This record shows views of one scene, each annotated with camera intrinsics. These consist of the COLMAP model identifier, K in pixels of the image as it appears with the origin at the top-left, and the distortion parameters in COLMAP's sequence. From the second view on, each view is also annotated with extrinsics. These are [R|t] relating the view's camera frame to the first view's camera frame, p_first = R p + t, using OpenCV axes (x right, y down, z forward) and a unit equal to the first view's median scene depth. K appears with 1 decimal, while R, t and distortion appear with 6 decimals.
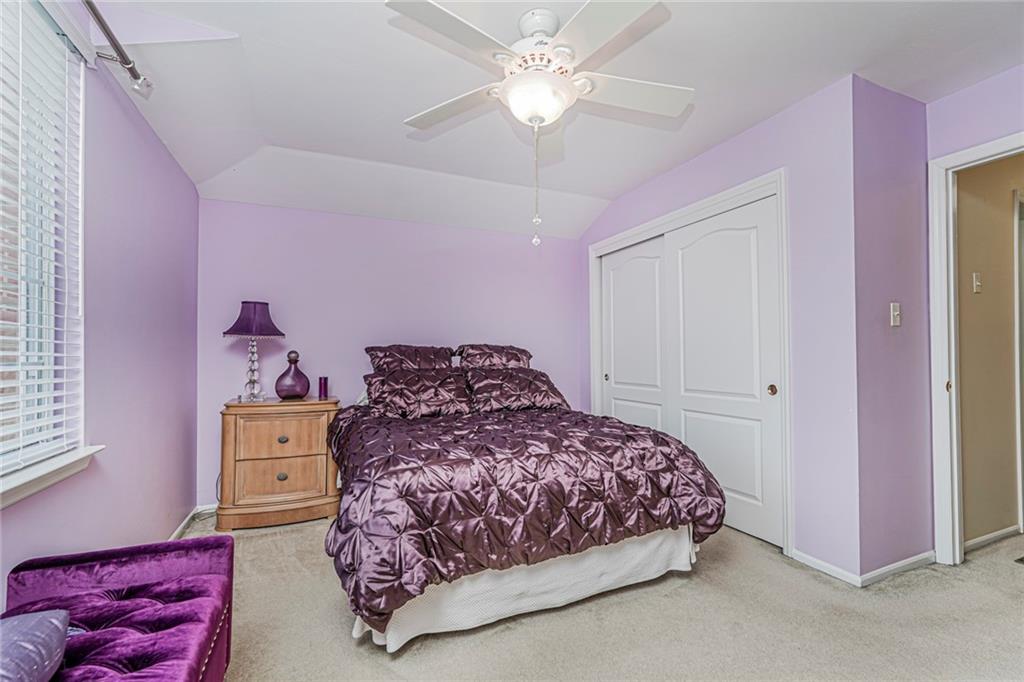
lens RADIAL K [[453.3, 0, 515.6], [0, 453.3, 341.8], [0, 0, 1]] dist [-0.011946, 0.007750]
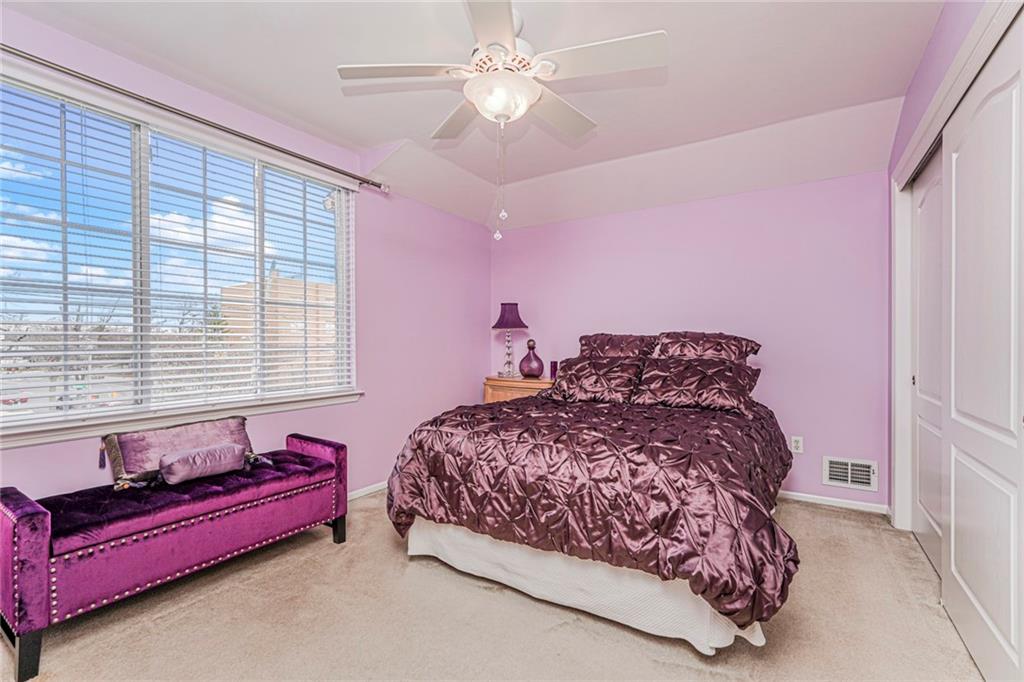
lens RADIAL K [[453.3, 0, 512.5], [0, 453.3, 343.6], [0, 0, 1]] dist [-0.011946, 0.007750]
pose [[0.555978, 0.006814, -0.831169, 0.590769], [0.018856, 0.999606, 0.020808, 0.004106], [0.830983, -0.027242, 0.555630, 0.276565]]
